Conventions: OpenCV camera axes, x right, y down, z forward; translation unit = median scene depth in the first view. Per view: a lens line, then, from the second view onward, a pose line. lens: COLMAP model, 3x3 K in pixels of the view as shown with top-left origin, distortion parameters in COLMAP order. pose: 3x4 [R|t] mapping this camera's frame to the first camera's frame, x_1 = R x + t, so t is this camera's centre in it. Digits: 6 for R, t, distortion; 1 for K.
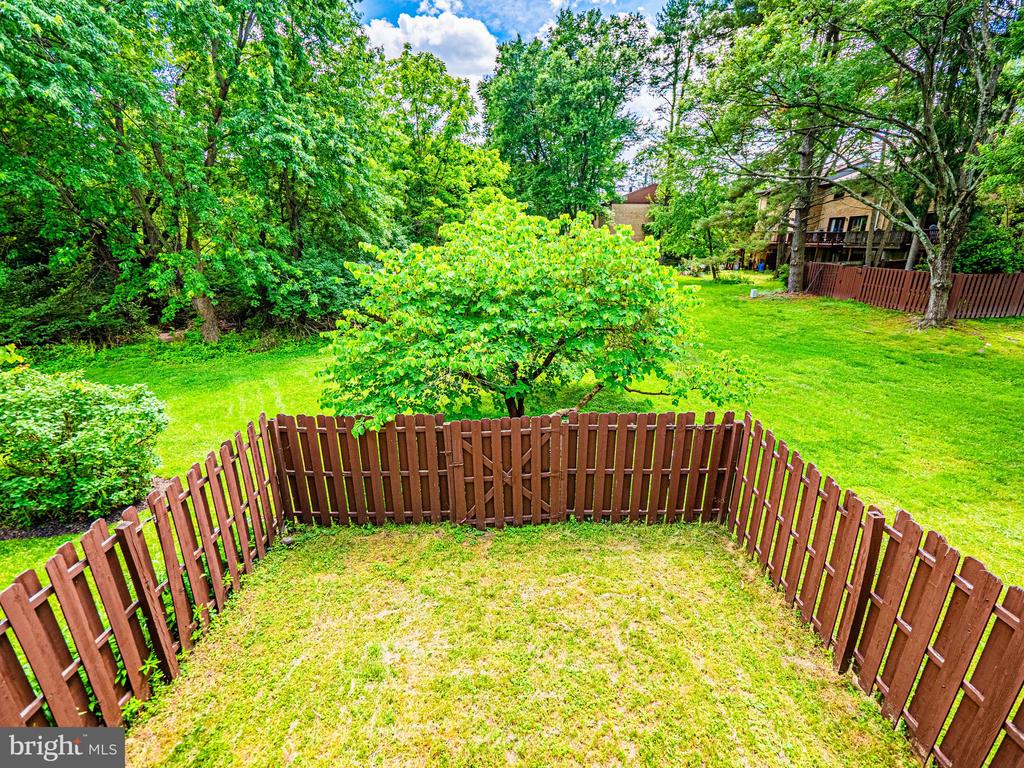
lens RADIAL K [[412.0, 0, 510.9], [0, 412.0, 383.4], [0, 0, 1]] dist [-0.003422, -0.000395]
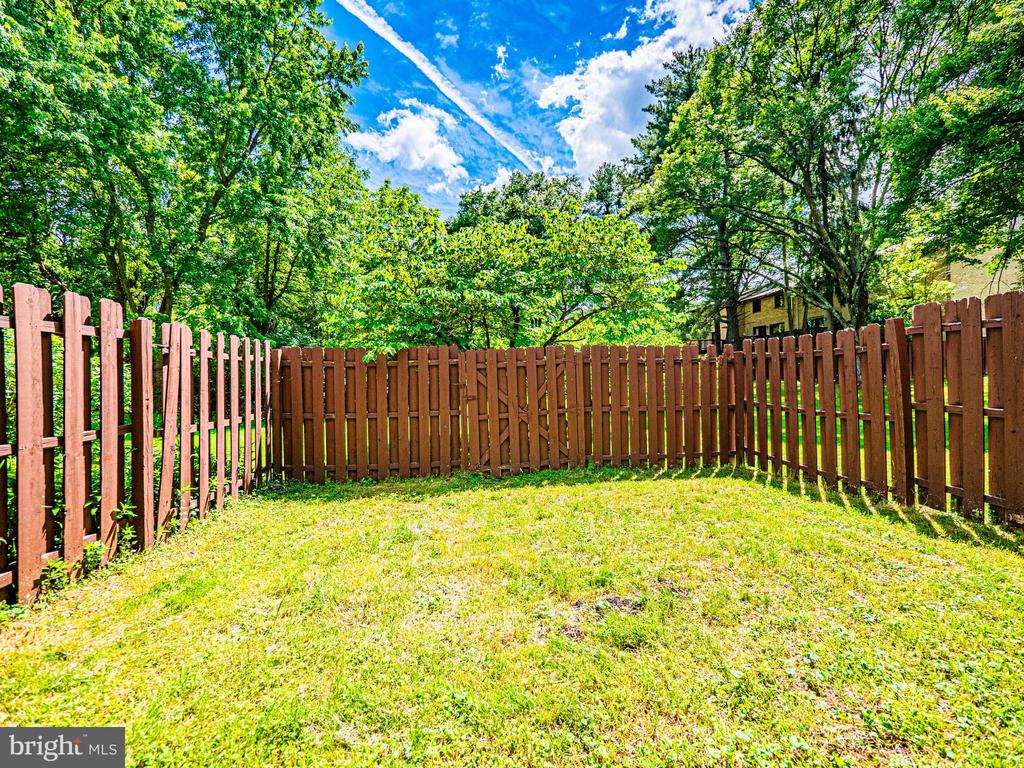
lens RADIAL K [[412.0, 0, 513.0], [0, 412.0, 374.9], [0, 0, 1]] dist [-0.003422, -0.000395]
pose [[0.994903, -0.014773, 0.099746, -0.121736], [0.043146, 0.956448, -0.288696, 0.402967], [-0.091137, 0.291528, 0.952211, 0.057429]]
